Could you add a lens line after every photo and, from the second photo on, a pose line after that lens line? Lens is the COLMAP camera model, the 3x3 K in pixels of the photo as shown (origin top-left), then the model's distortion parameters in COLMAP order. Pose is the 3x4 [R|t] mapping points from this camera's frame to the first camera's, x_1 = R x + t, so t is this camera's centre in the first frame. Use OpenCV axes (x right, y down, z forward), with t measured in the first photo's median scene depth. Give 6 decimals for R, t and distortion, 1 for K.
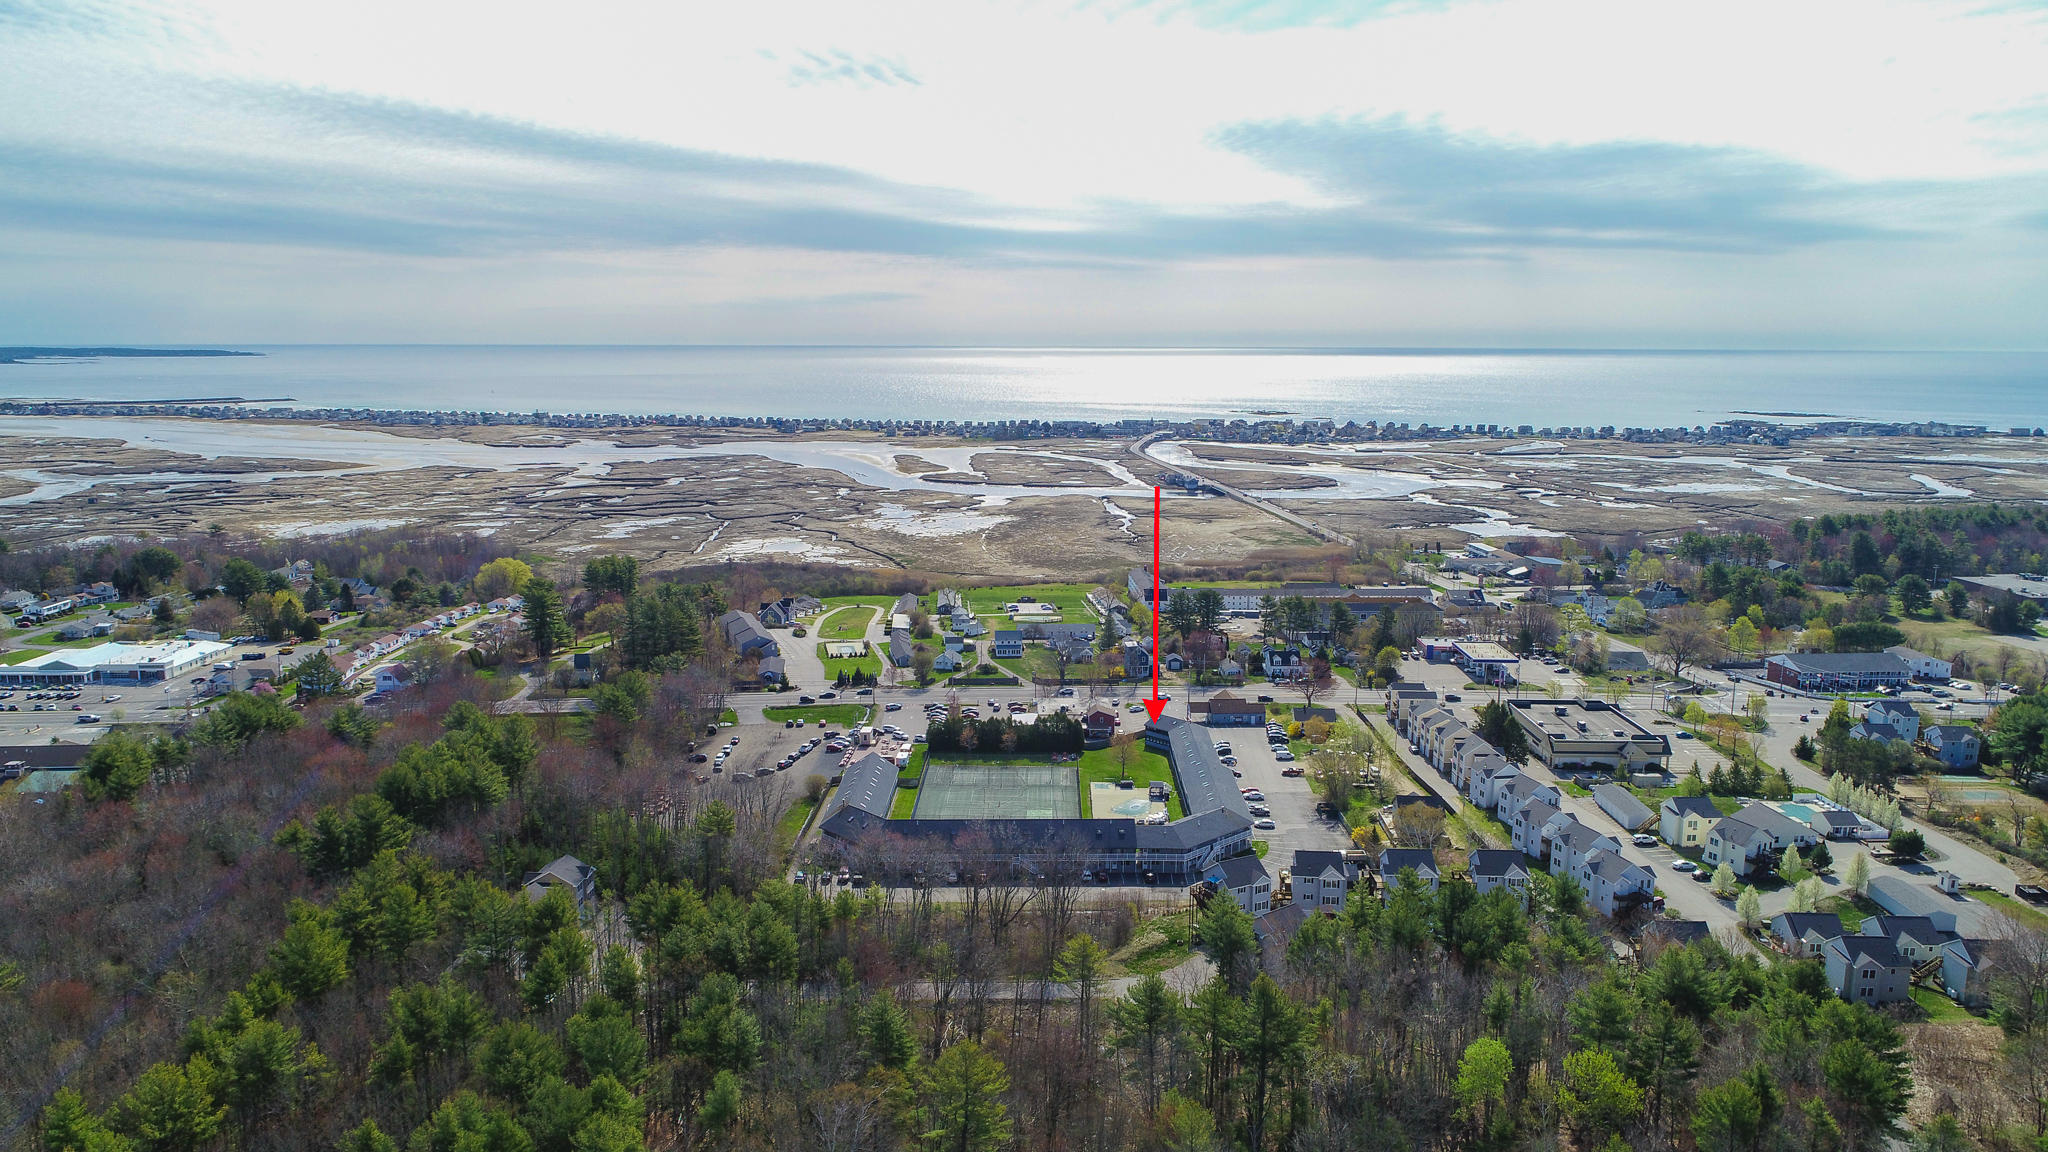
lens RADIAL K [[1501.8, 0, 1014.3], [0, 1501.8, 575.1], [0, 0, 1]] dist [-0.001063, -0.000045]
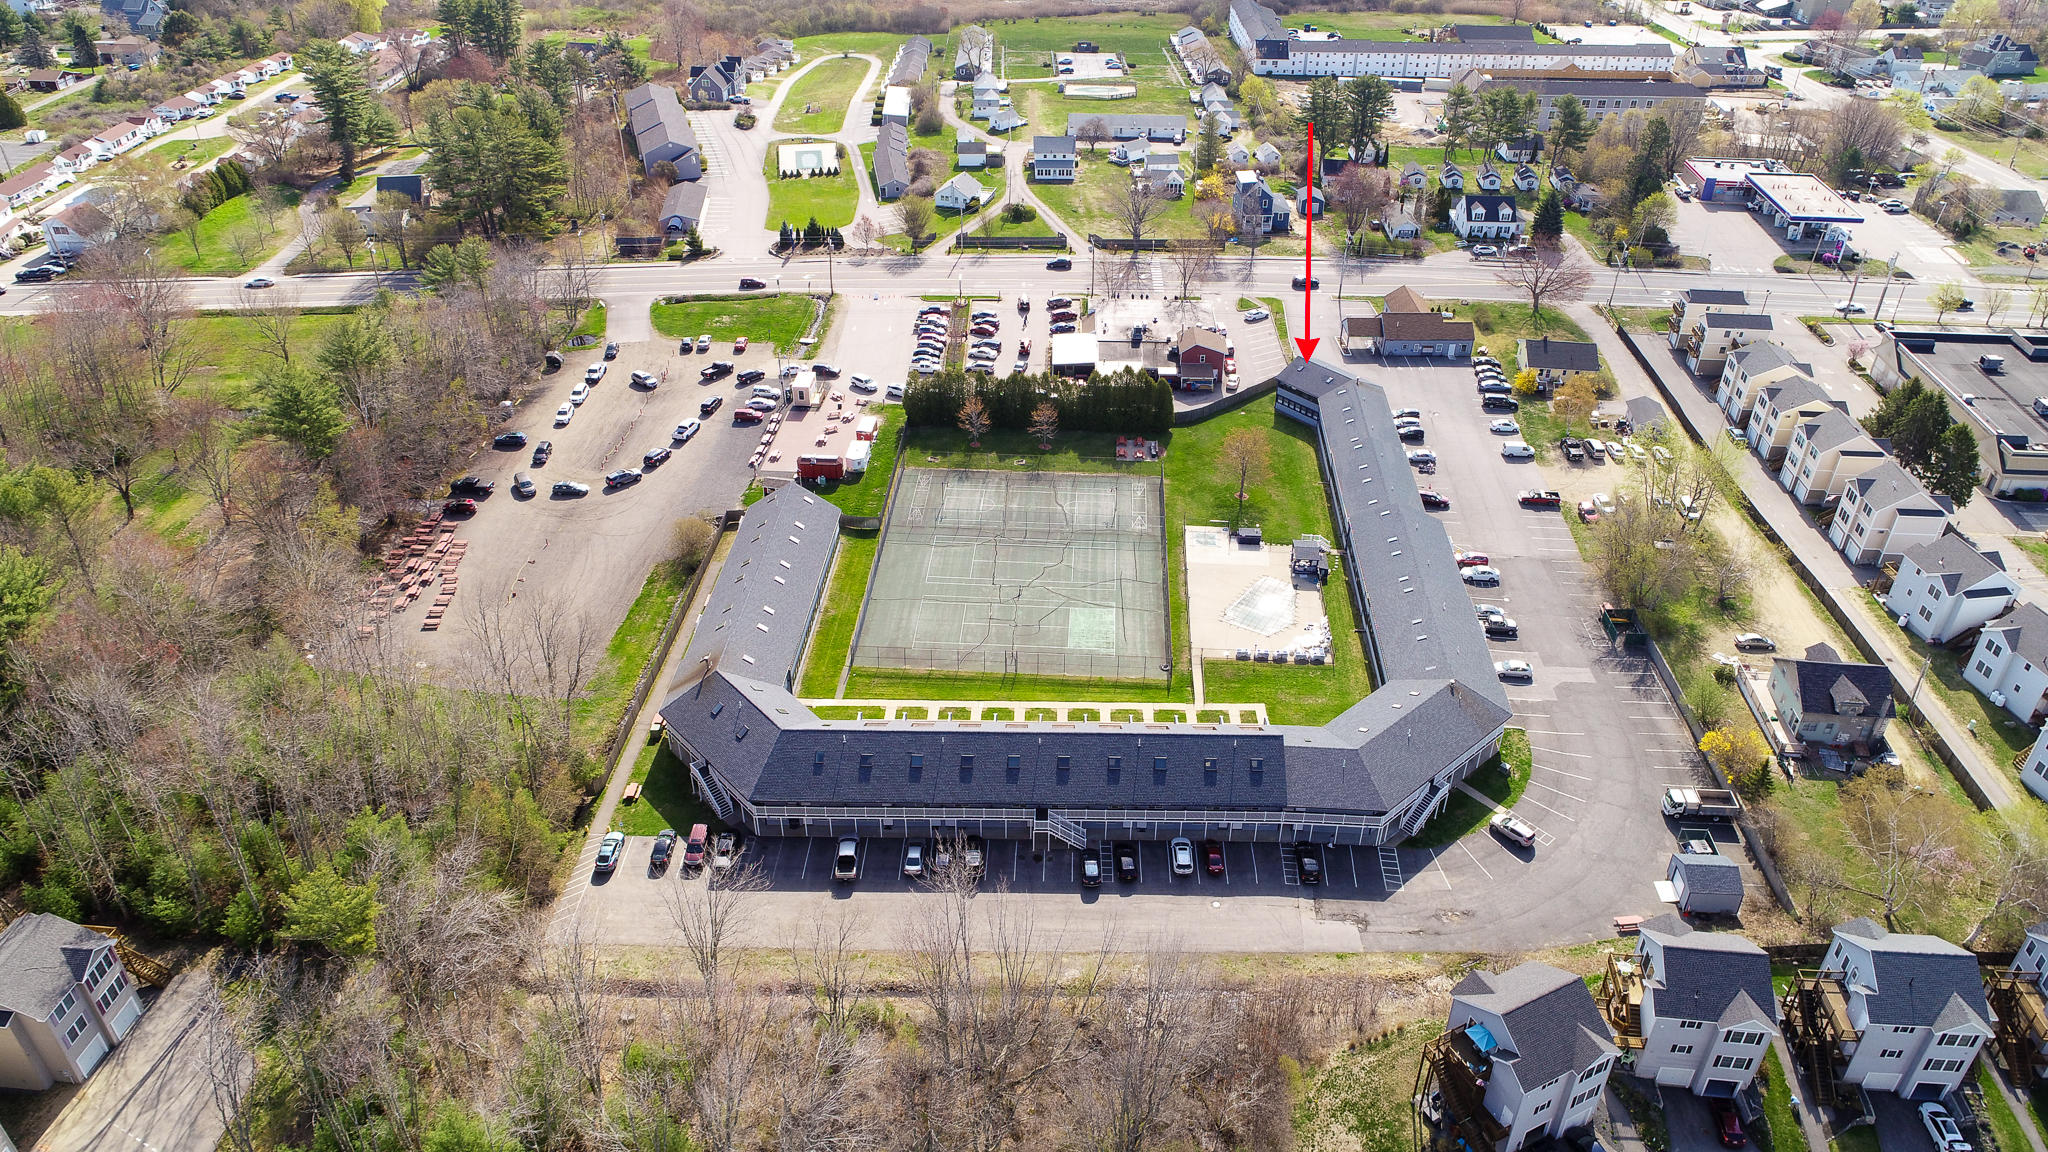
lens RADIAL K [[1501.8, 0, 1014.3], [0, 1501.8, 575.1], [0, 0, 1]] dist [-0.001063, -0.000045]
pose [[0.999196, 0.029290, -0.027369, 0.002077], [-0.015968, 0.917052, 0.398449, -0.052731], [0.036770, -0.397691, 0.916782, 0.361646]]
